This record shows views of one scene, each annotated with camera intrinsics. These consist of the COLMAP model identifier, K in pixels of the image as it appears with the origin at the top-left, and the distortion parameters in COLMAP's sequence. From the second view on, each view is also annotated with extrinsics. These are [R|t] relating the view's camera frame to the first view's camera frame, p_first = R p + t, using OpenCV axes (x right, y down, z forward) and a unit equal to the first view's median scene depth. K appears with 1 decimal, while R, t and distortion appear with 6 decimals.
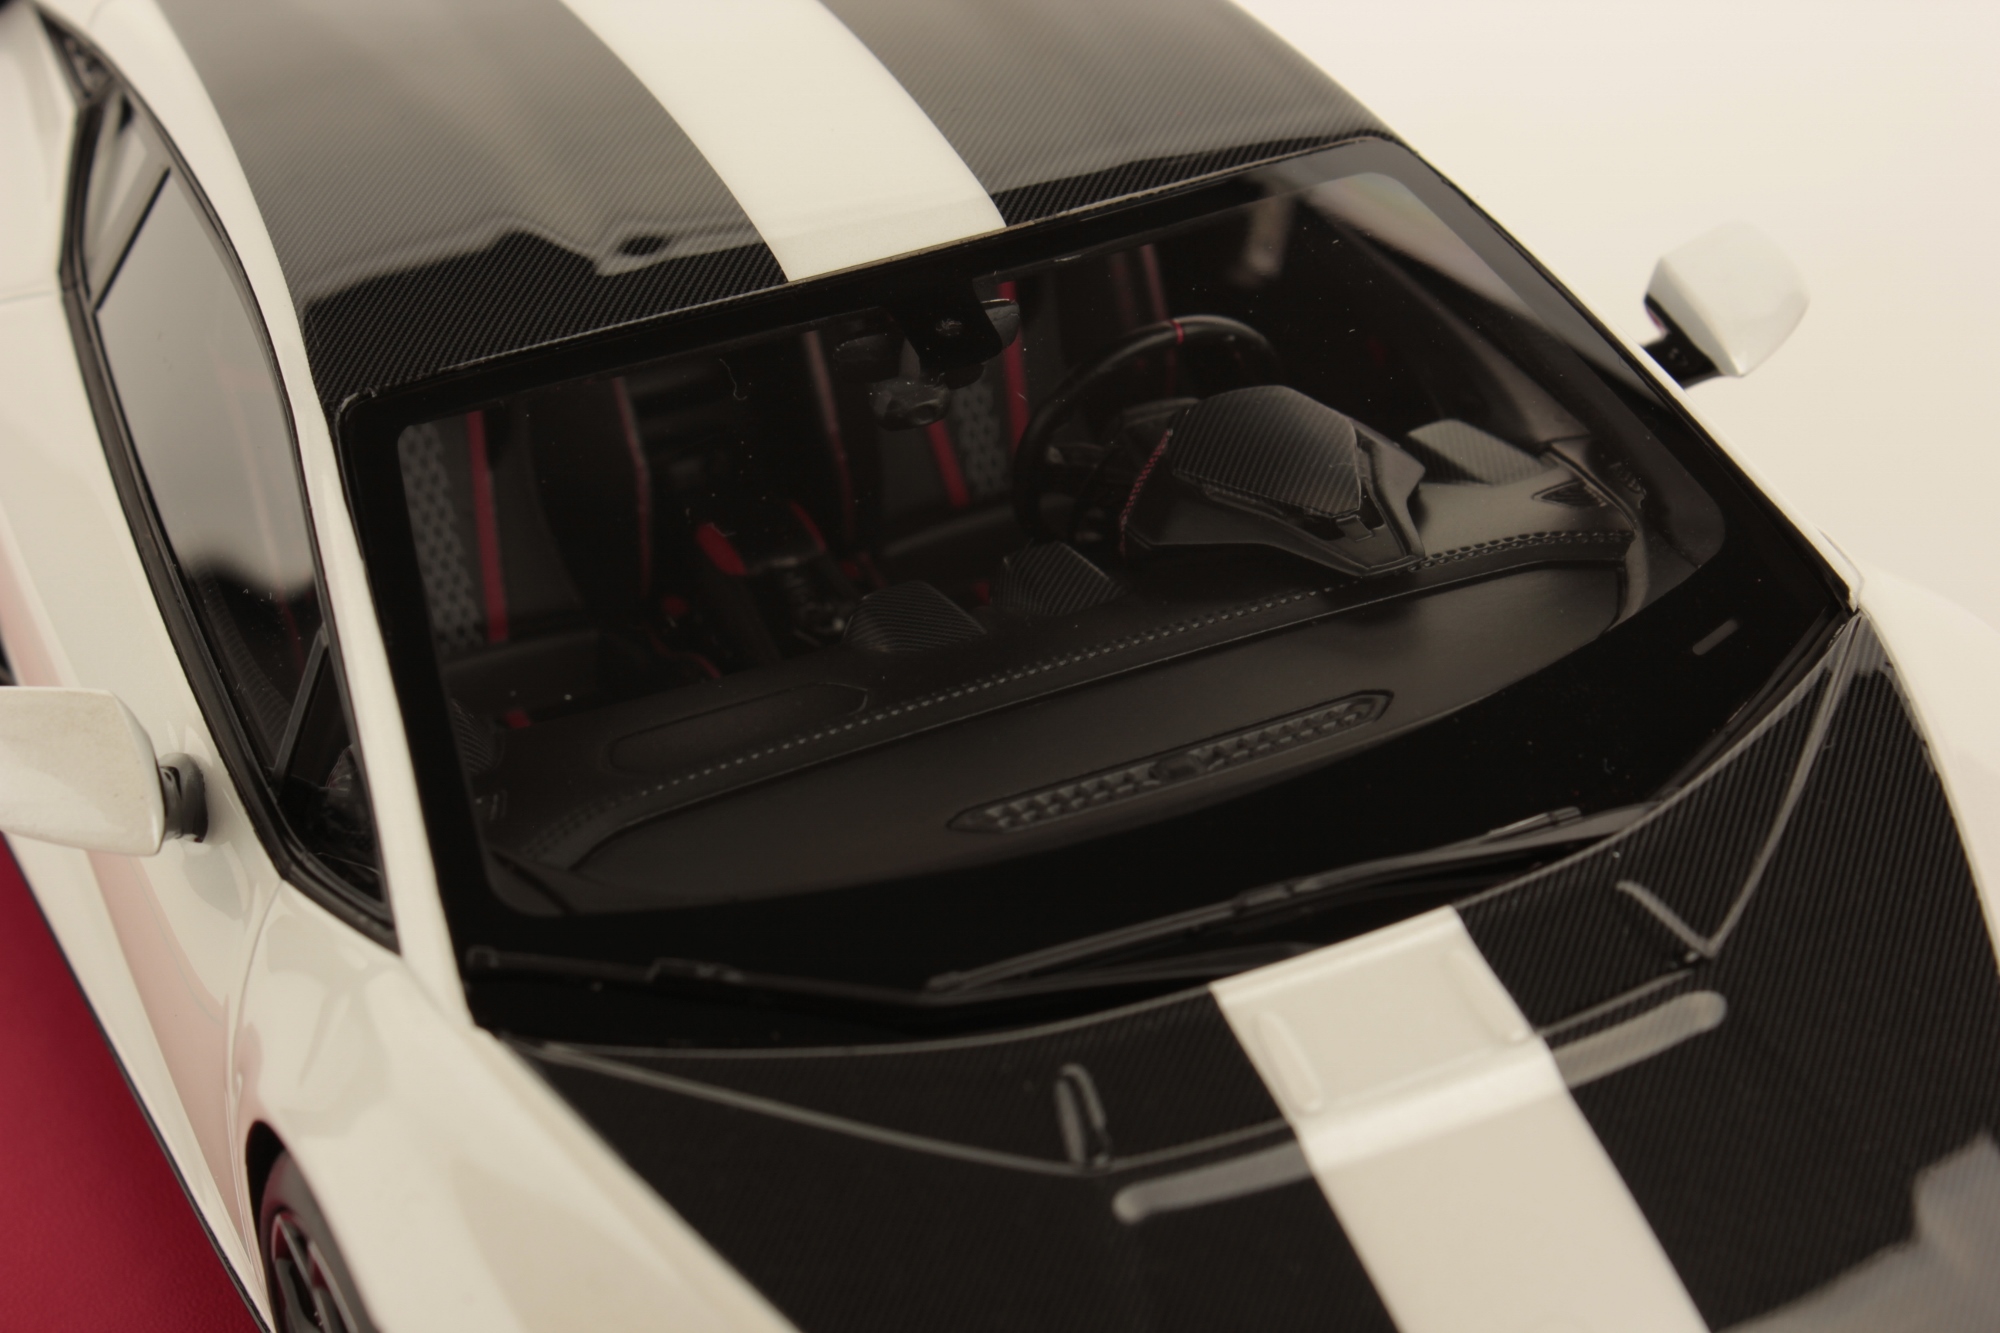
lens RADIAL K [[2830.5, 0, 1000.0], [0, 2830.5, 666.5], [0, 0, 1]] dist [-0.013012, -0.033496]
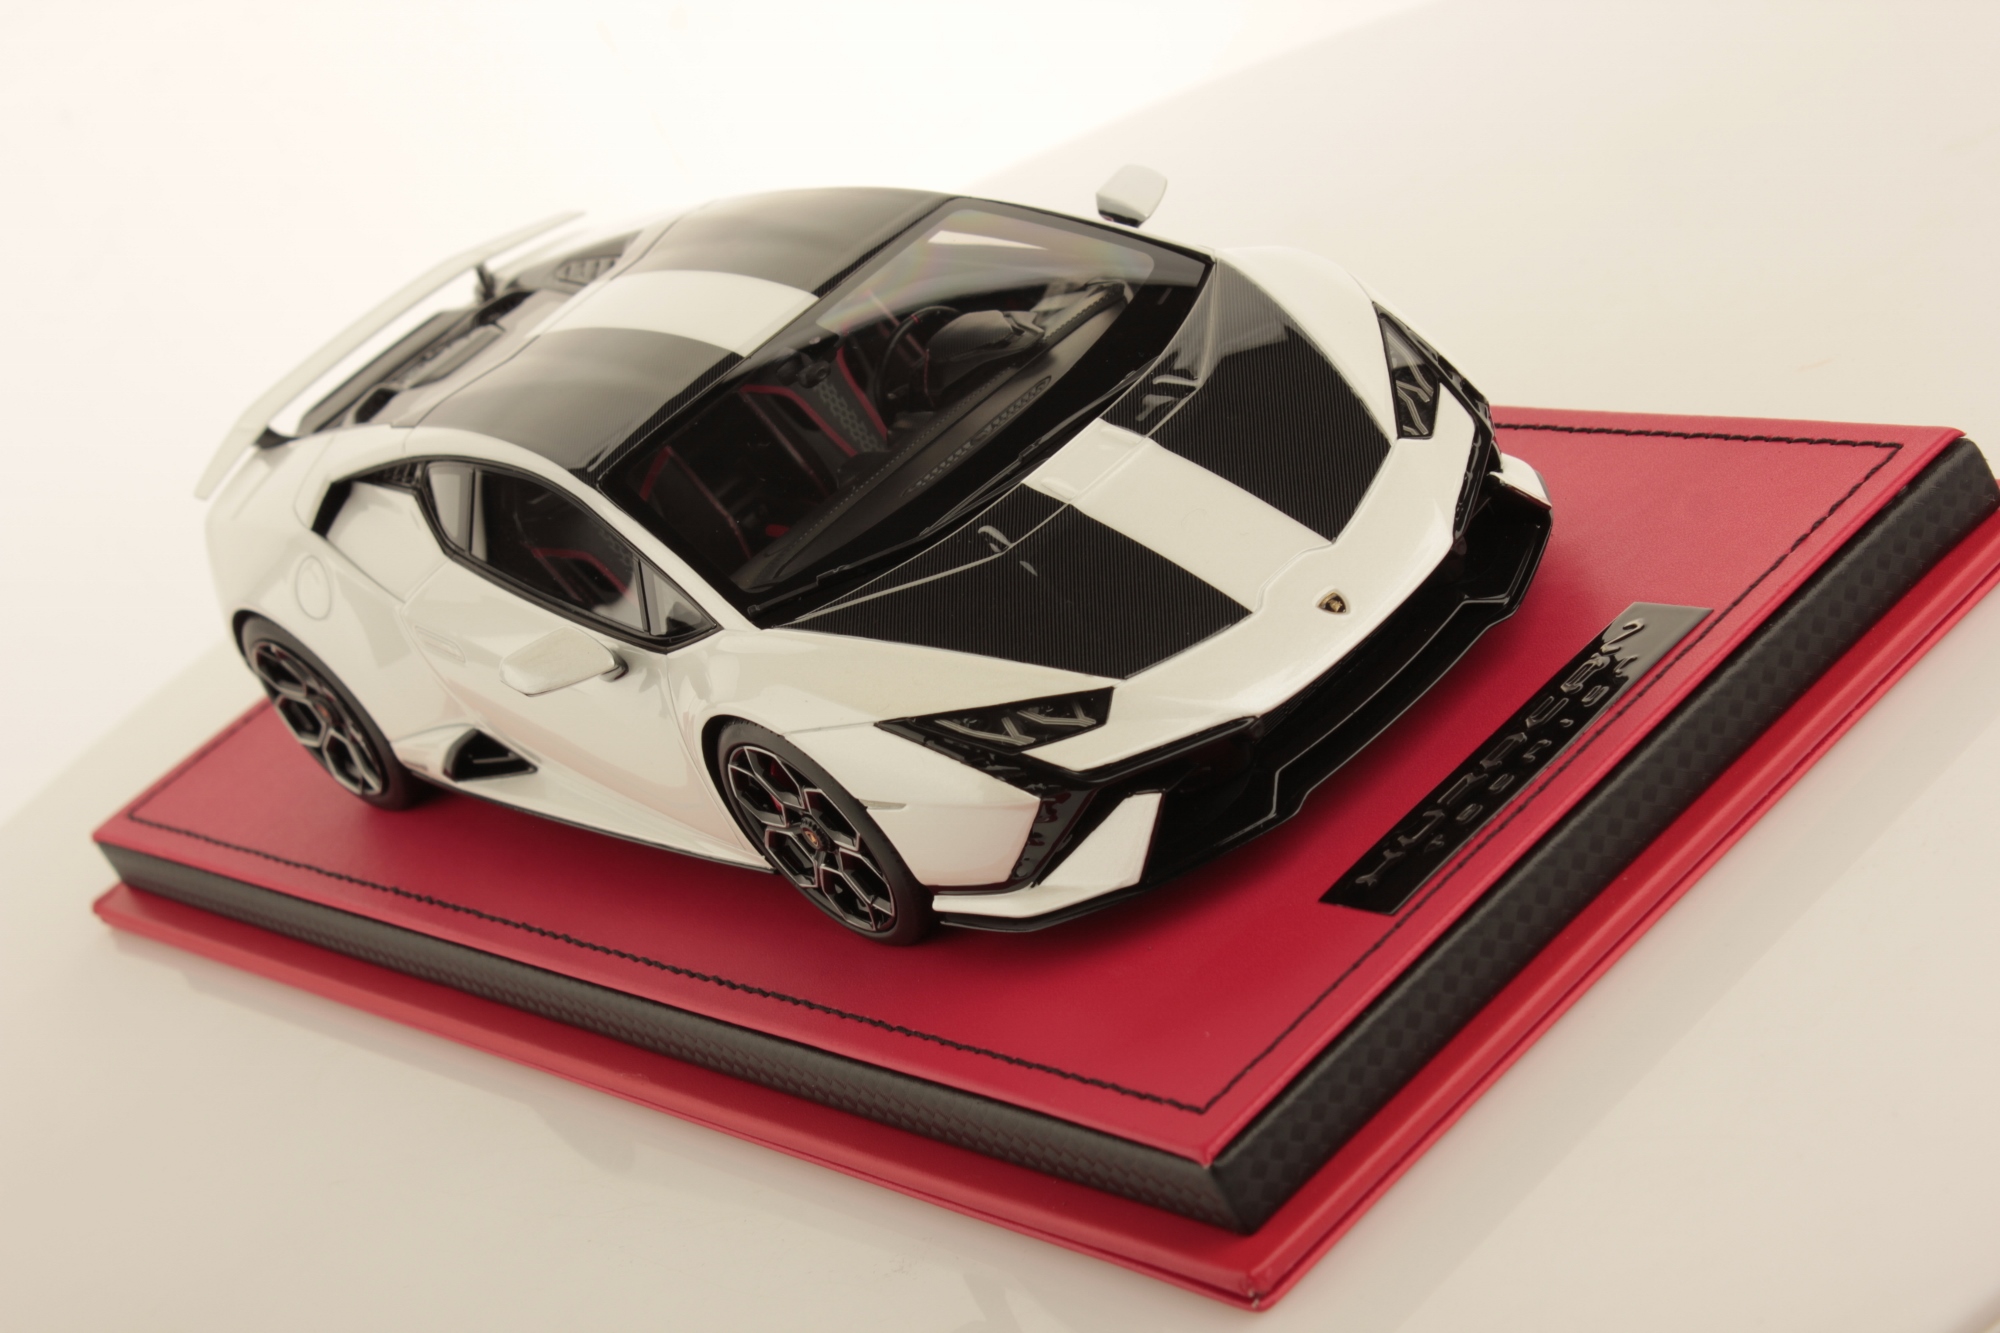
lens RADIAL K [[2830.5, 0, 1000.0], [0, 2830.5, 666.5], [0, 0, 1]] dist [-0.013012, -0.033496]
pose [[0.881499, -0.471067, 0.032485, -0.083752], [0.467422, 0.860790, -0.201389, 0.640113], [0.066905, 0.192709, 0.978972, -1.195097]]
